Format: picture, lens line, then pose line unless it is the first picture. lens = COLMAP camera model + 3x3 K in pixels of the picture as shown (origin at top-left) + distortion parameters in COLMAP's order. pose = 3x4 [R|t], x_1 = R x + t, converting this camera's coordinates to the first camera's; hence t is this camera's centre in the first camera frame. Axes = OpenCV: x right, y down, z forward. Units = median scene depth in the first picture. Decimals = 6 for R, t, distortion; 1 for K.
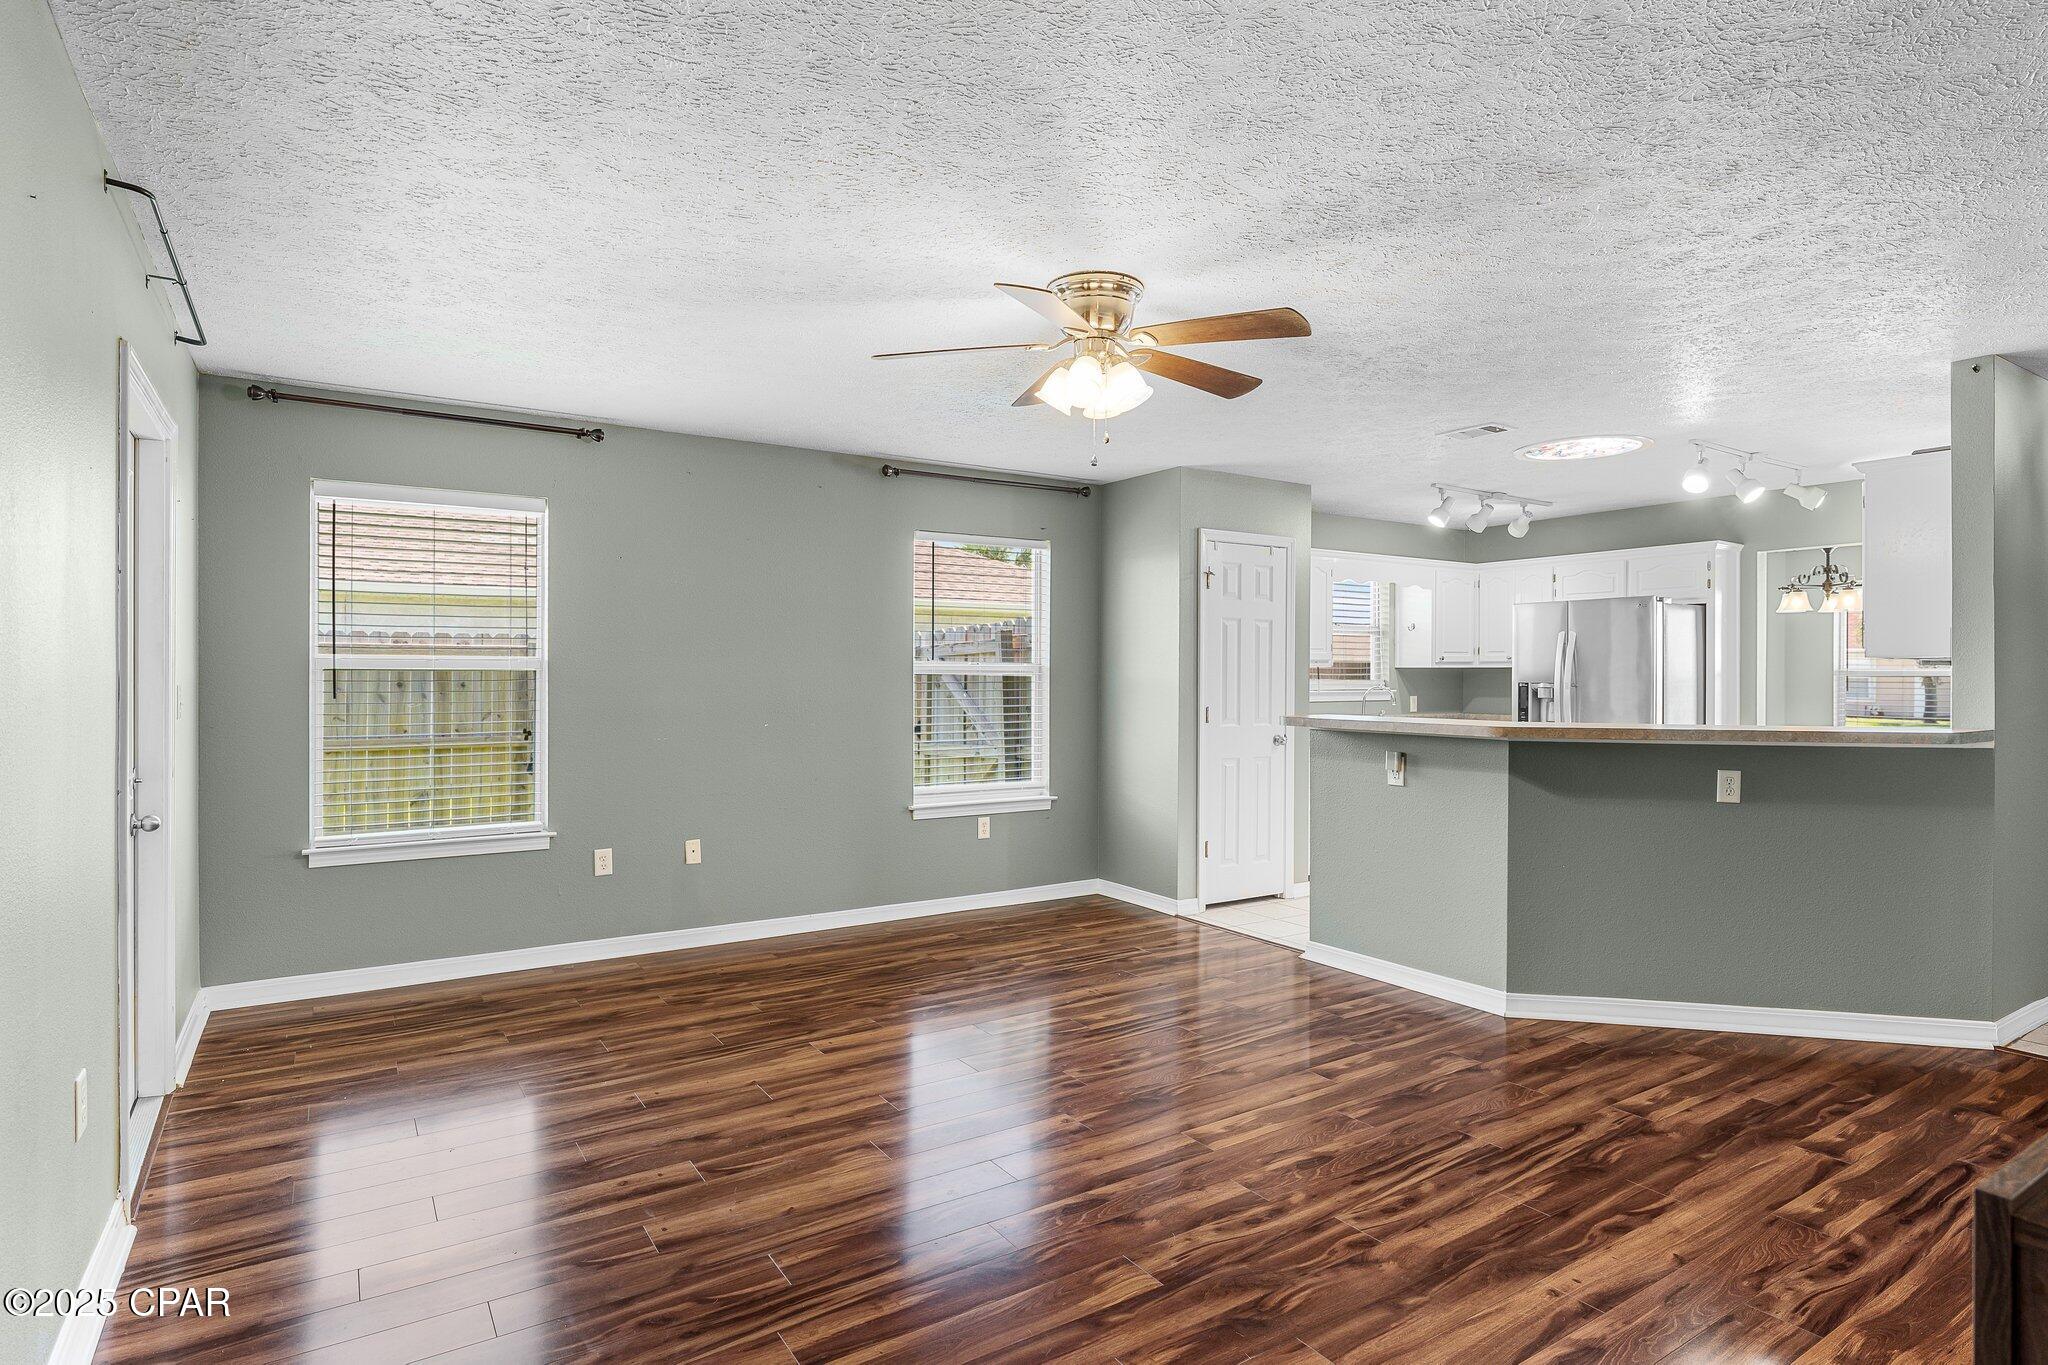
lens RADIAL K [[1068.3, 0, 1024.0], [0, 1068.3, 682.5], [0, 0, 1]] dist [-0.003220, 0.000179]
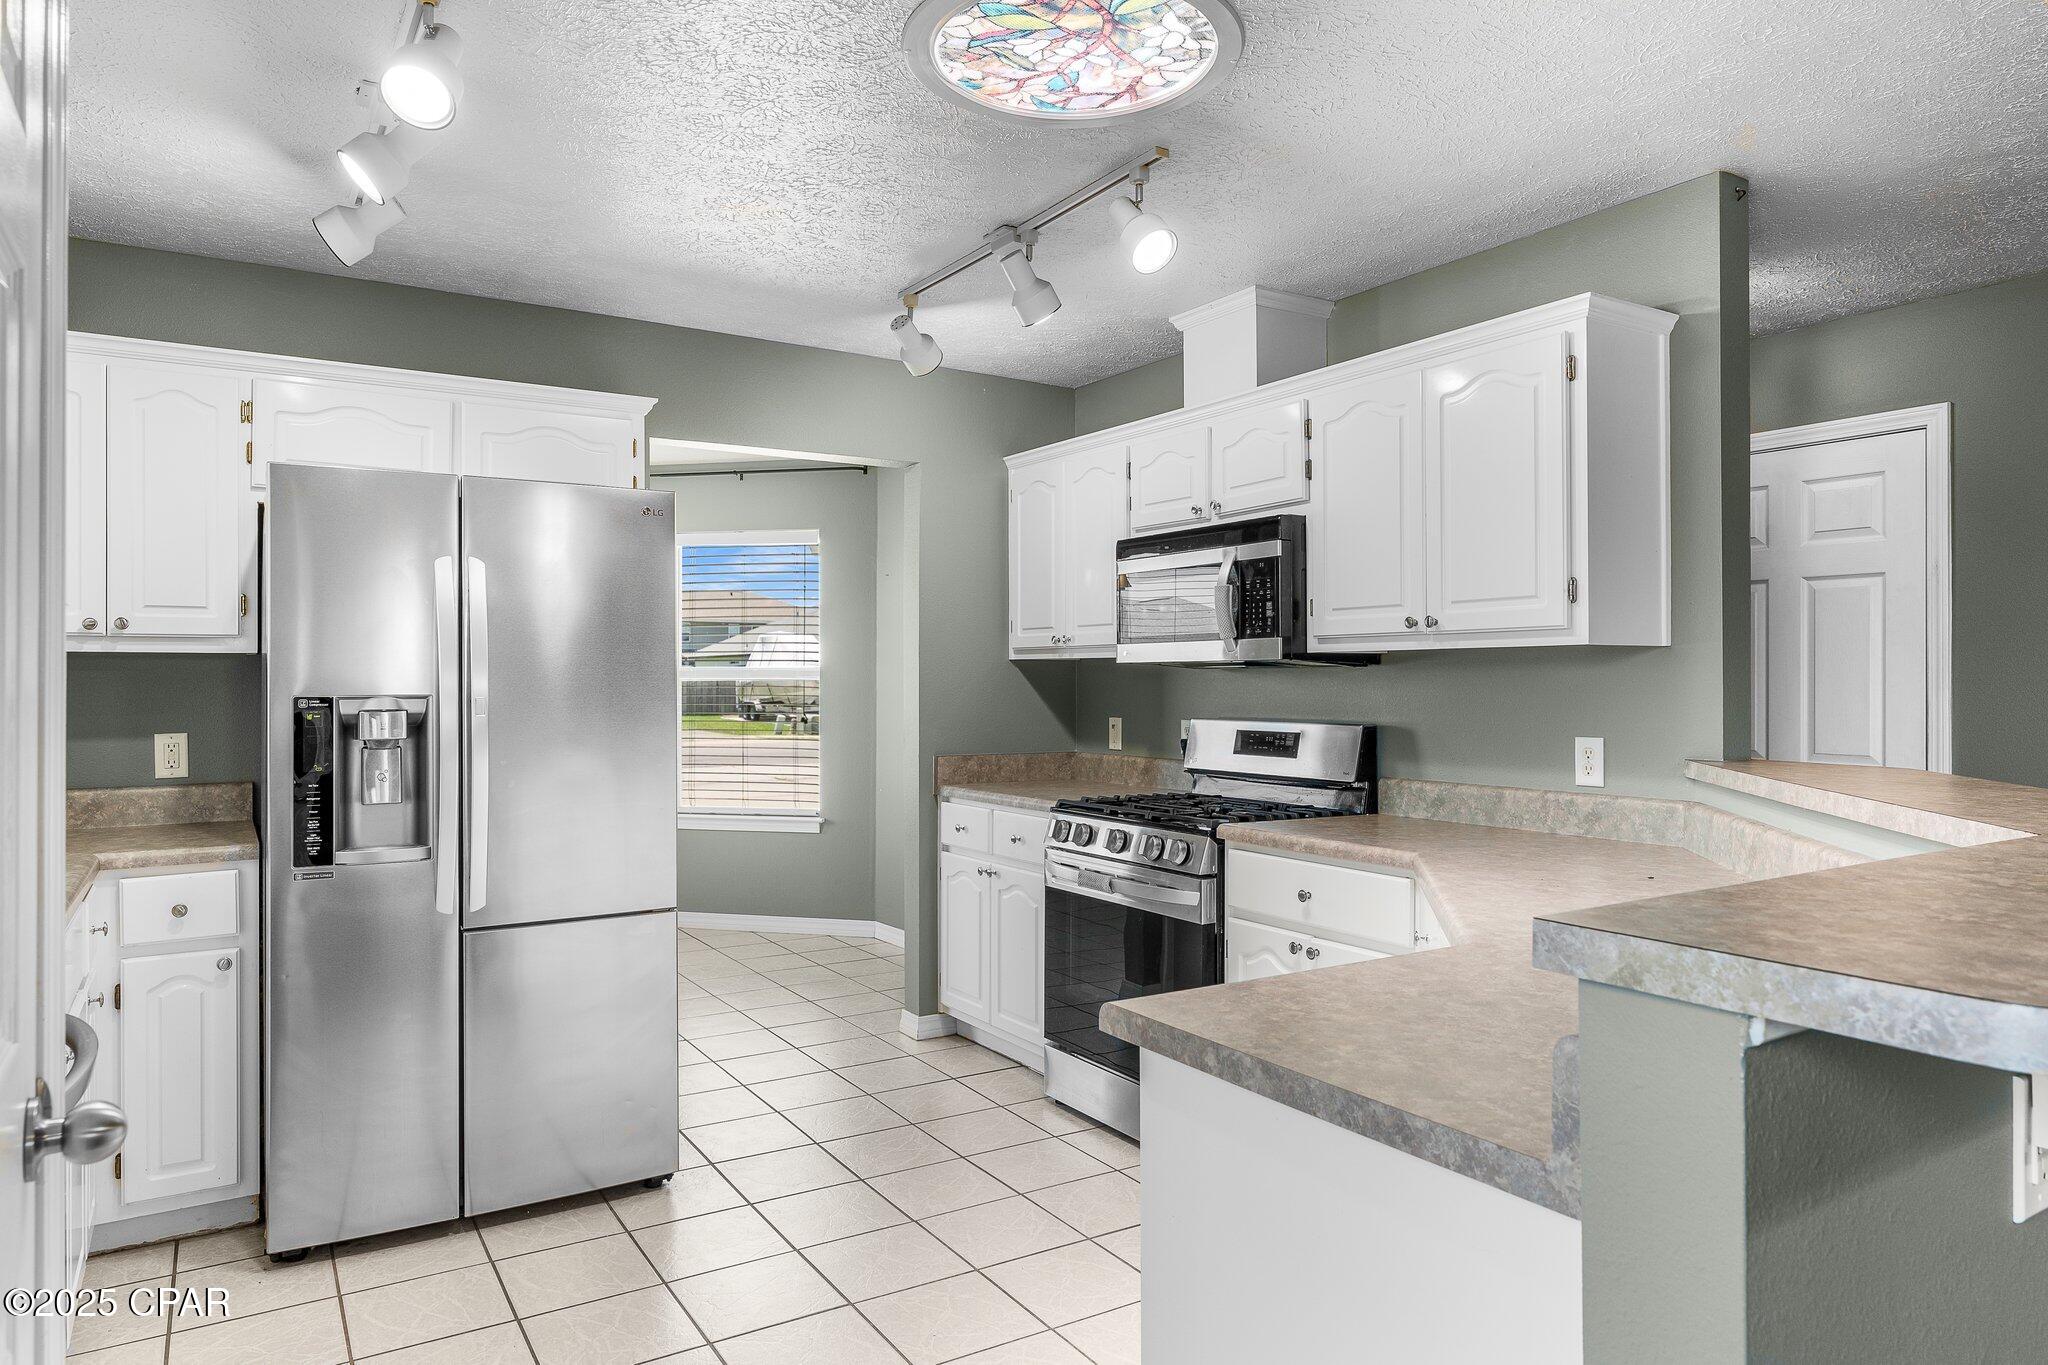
lens RADIAL K [[1273.5, 0, 1012.3], [0, 1273.5, 680.0], [0, 0, 1]] dist [0.001433, 0.000191]
pose [[0.019416, -0.001797, 0.999810, 0.141136], [0.005376, 0.999984, 0.001693, -0.010710], [-0.999797, 0.005342, 0.019426, 1.640549]]
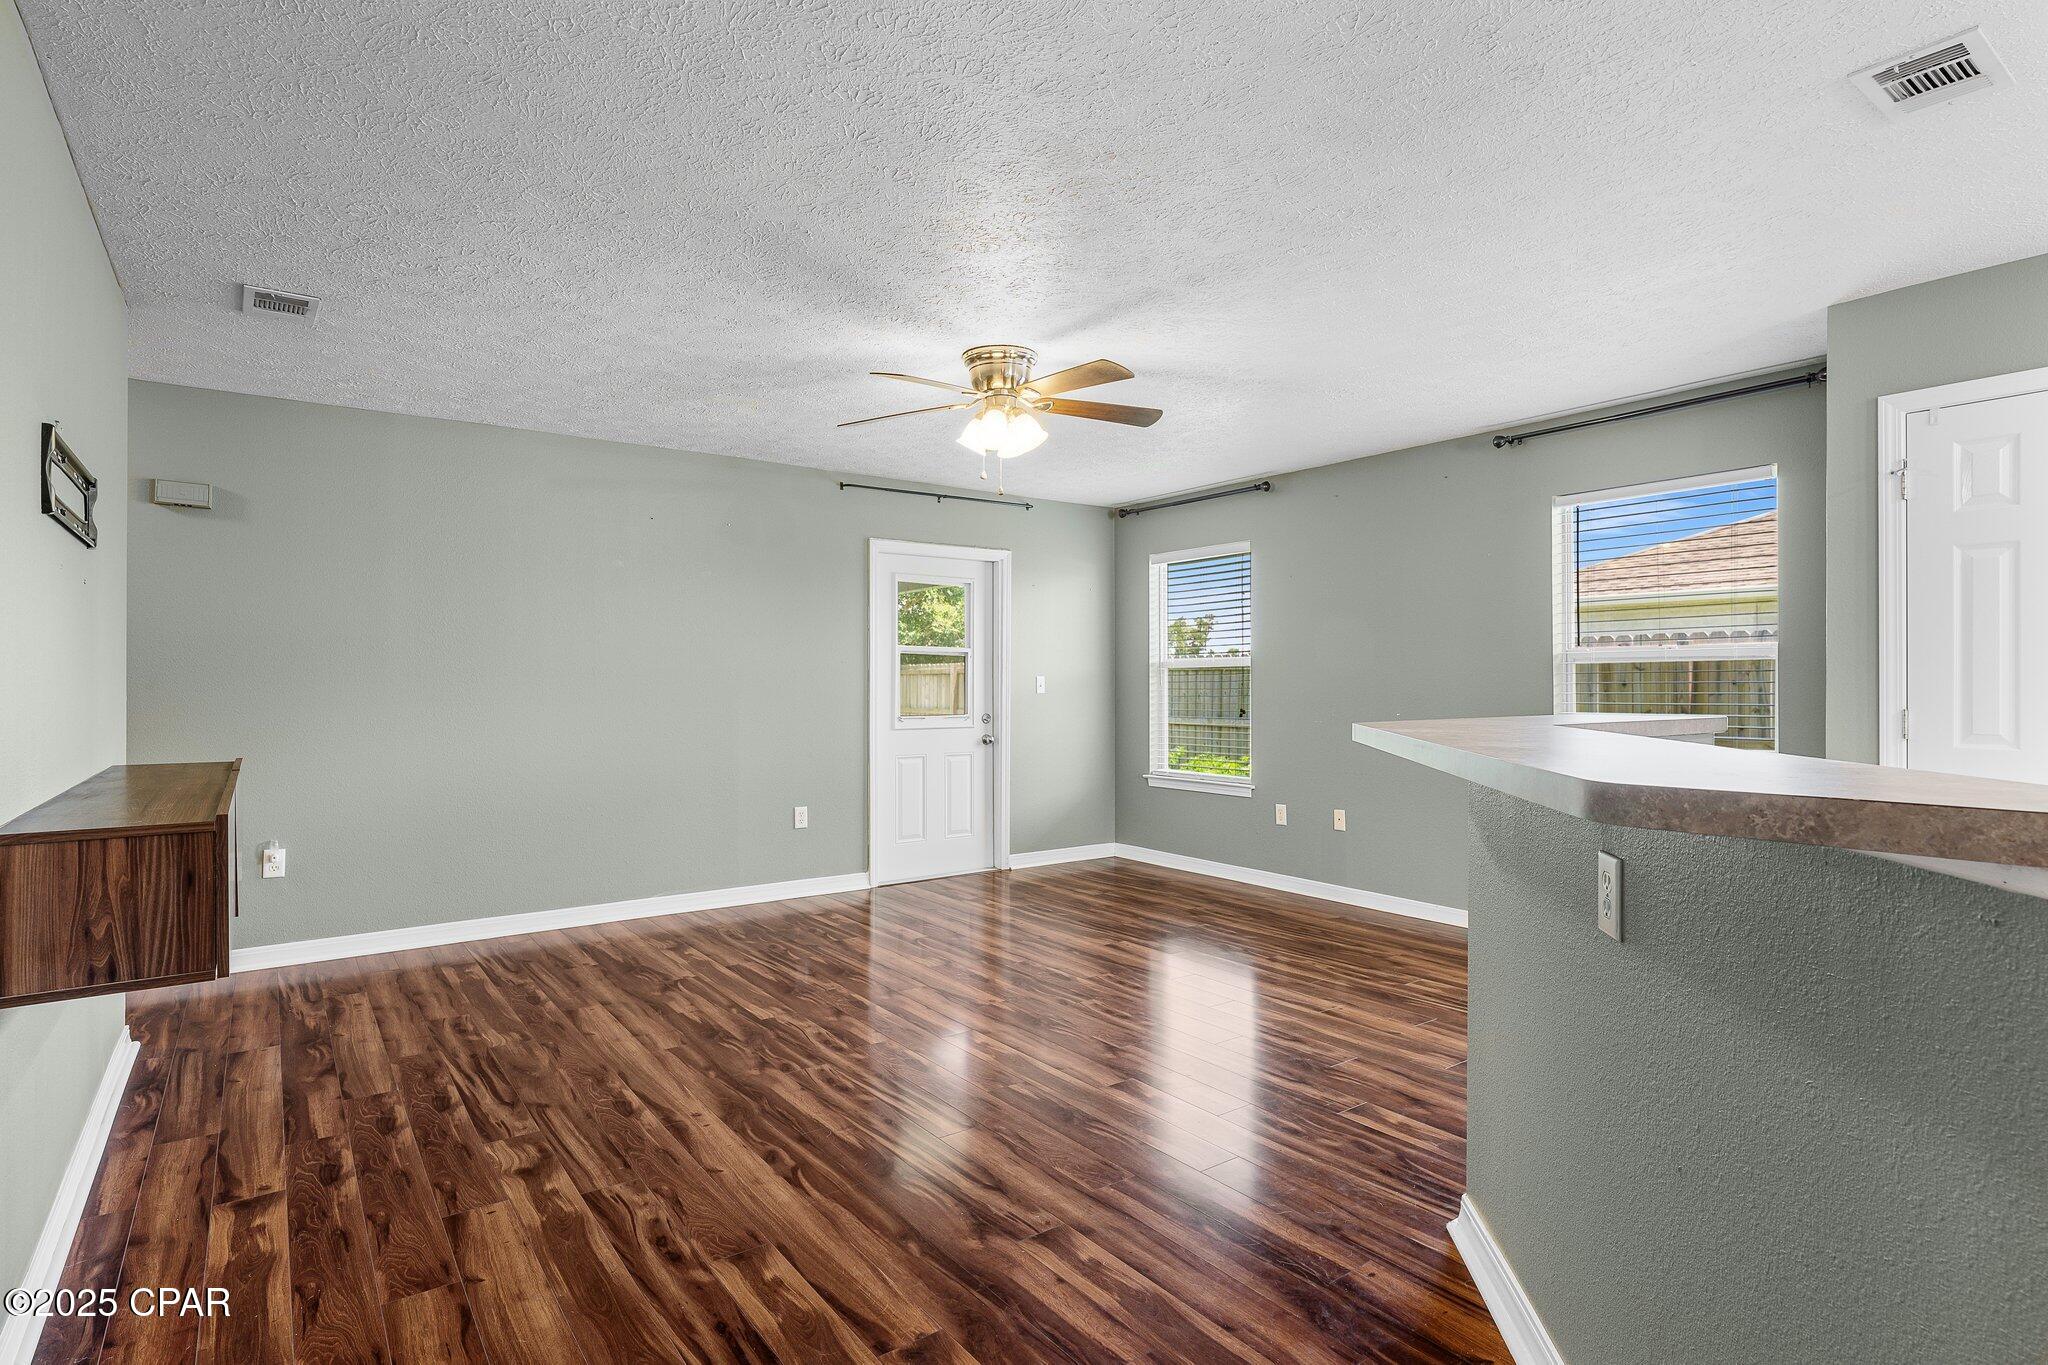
lens RADIAL K [[1038.6, 0, 1016.9], [0, 1038.6, 678.1], [0, 0, 1]] dist [0.001411, 0.000219]
pose [[0.054873, -0.008304, -0.998459, 1.241180], [-0.005843, 0.999946, -0.008638, 0.024537], [0.998476, 0.006308, 0.054821, 0.904072]]
